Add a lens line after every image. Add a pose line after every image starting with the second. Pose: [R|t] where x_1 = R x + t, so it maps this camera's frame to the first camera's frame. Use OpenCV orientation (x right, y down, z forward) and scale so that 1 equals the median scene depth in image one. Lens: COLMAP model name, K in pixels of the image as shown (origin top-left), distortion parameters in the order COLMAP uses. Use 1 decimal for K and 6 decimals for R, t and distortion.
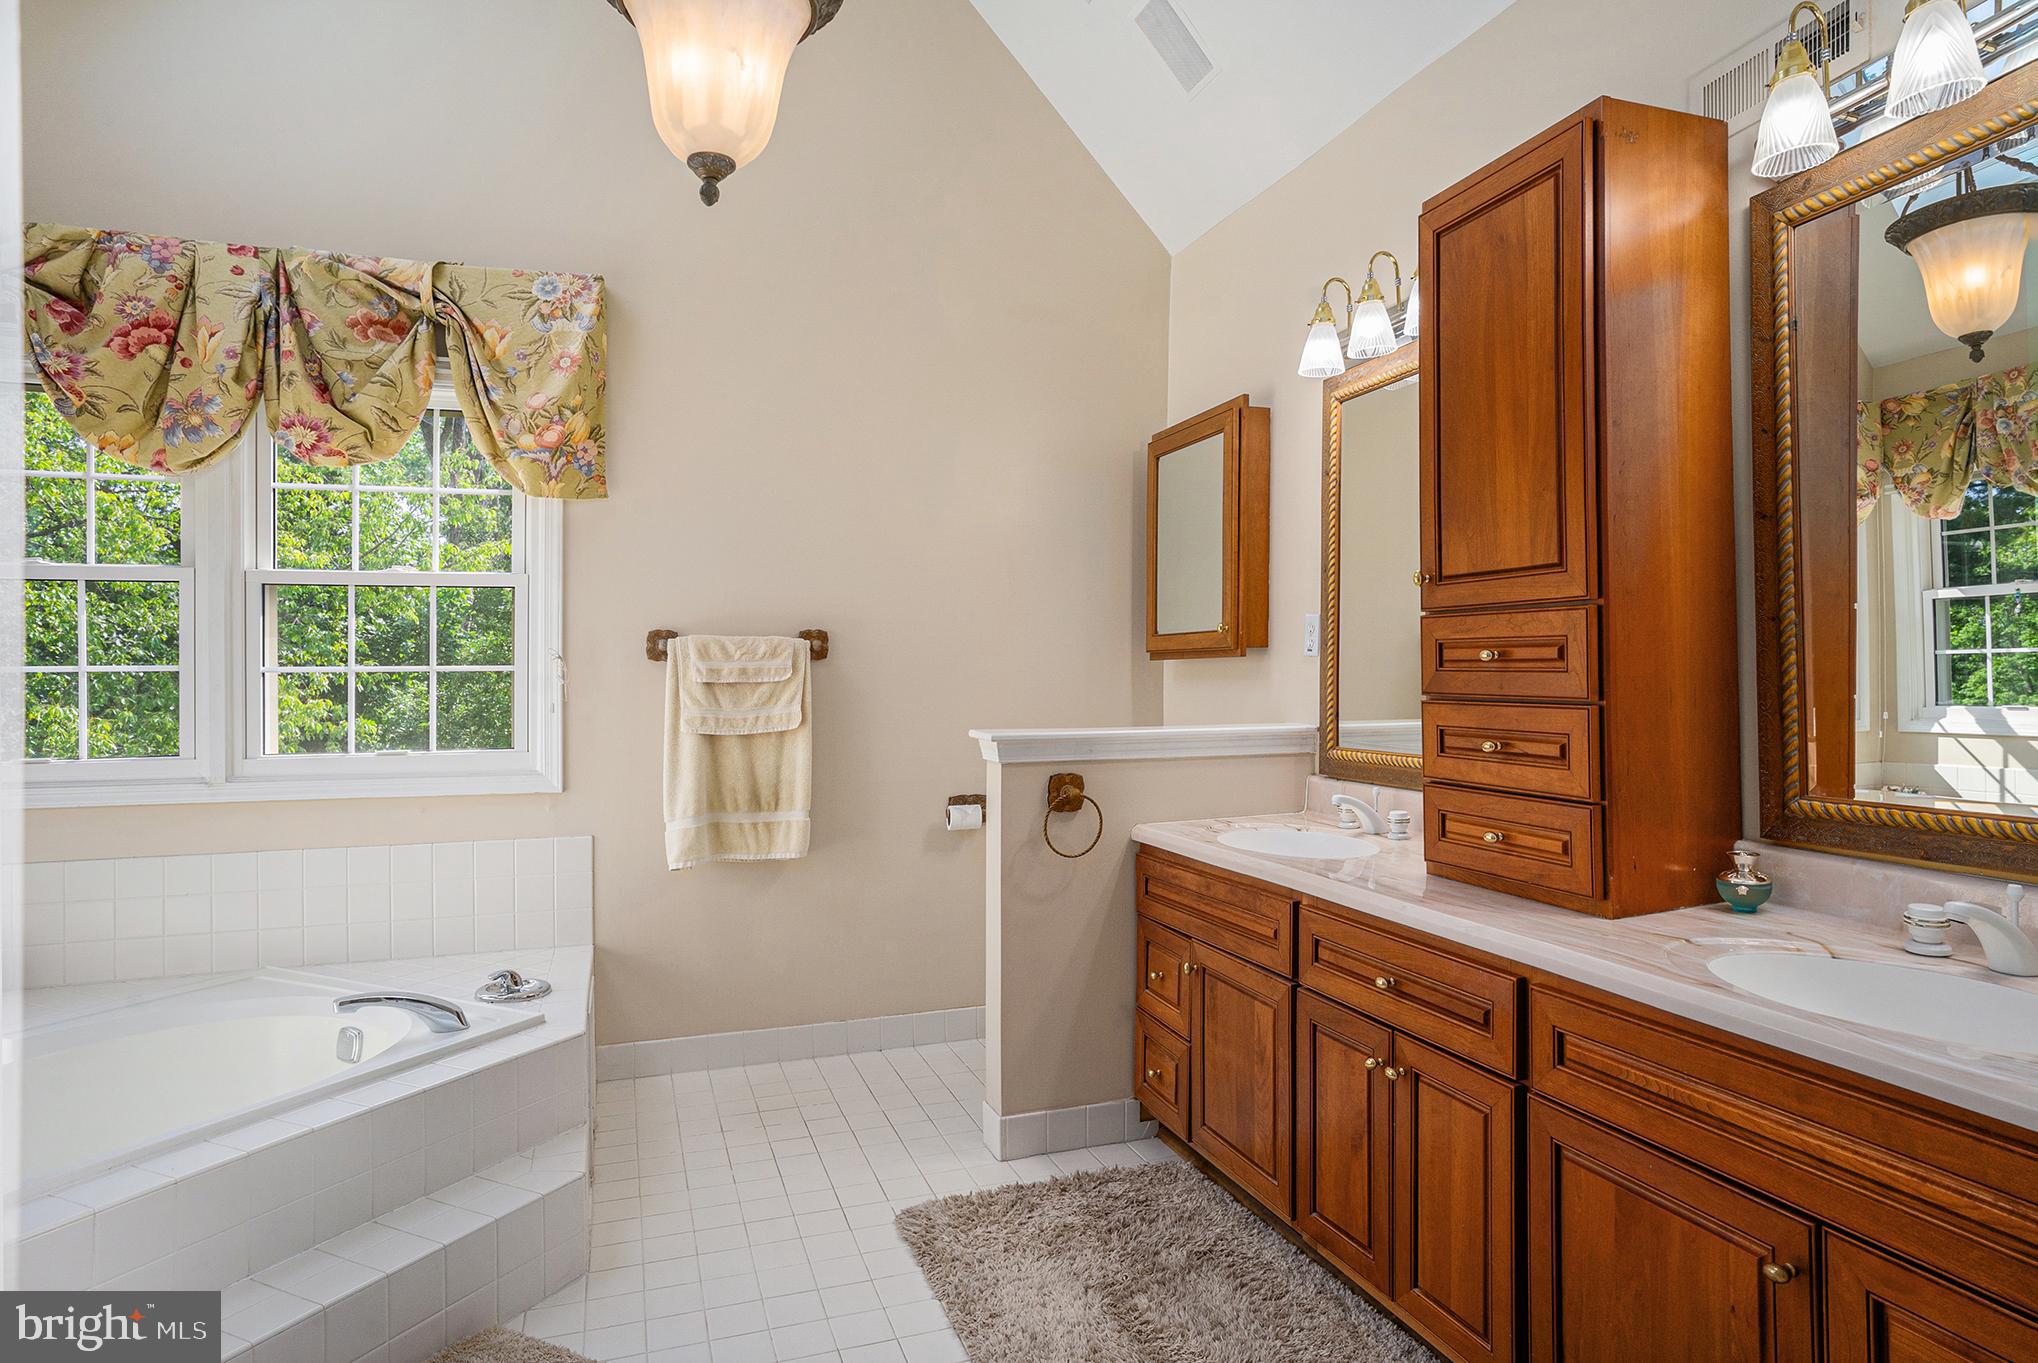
lens RADIAL K [[1168.0, 0, 1014.0], [0, 1168.0, 675.8], [0, 0, 1]] dist [-0.012015, 0.004280]
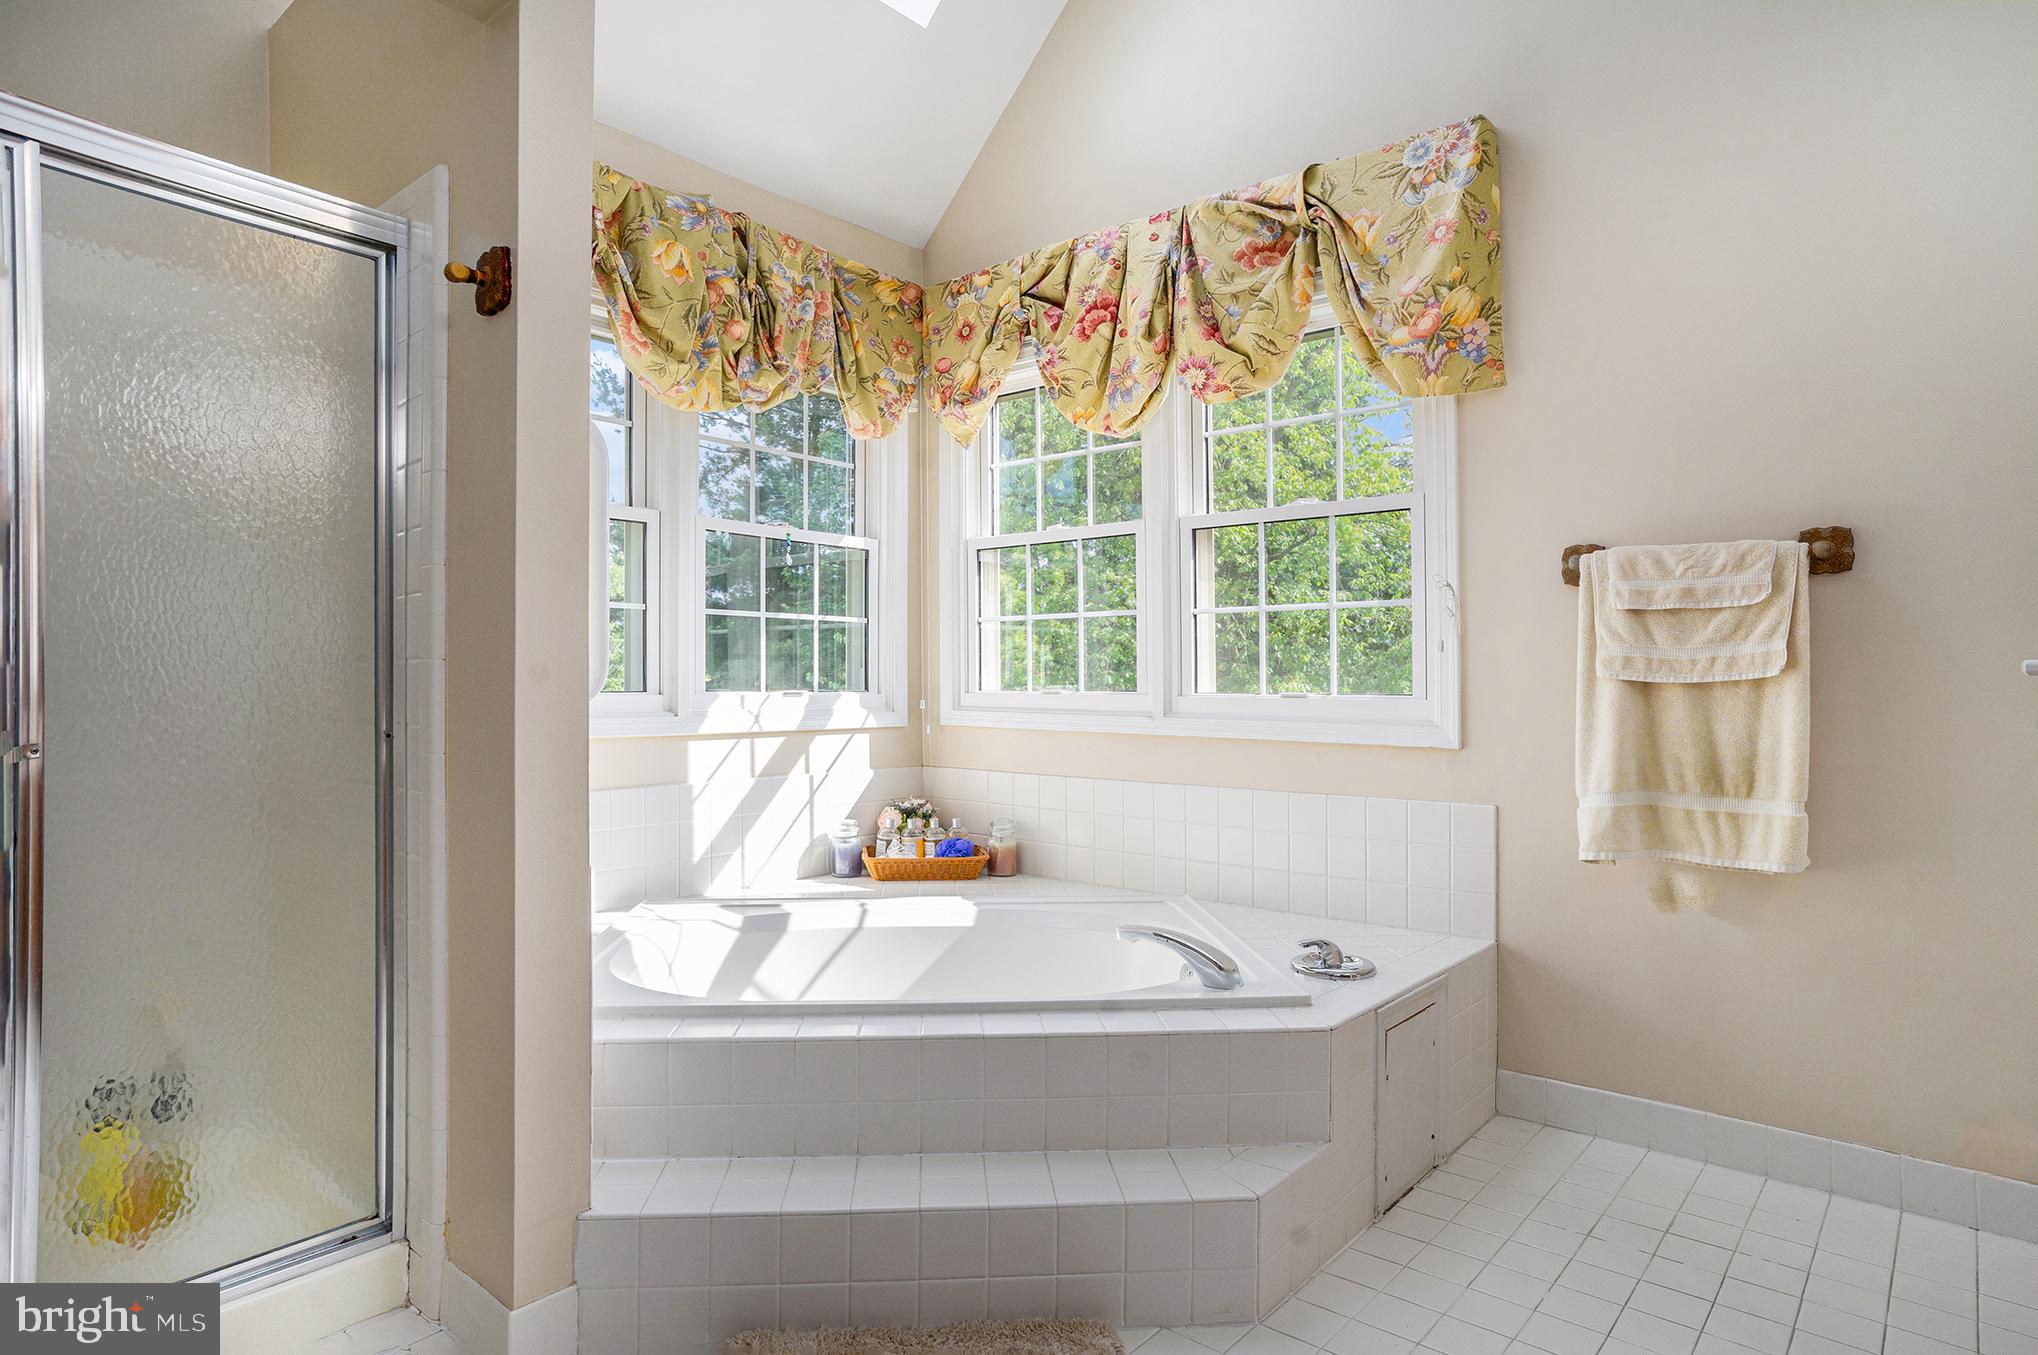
lens RADIAL K [[1168.0, 0, 1018.9], [0, 1168.0, 633.1], [0, 0, 1]] dist [-0.012015, 0.004280]
pose [[0.526237, -0.025279, -0.849962, 0.162366], [-0.010064, 0.999303, -0.035952, 0.053579], [0.850278, 0.027474, 0.525616, 0.310555]]
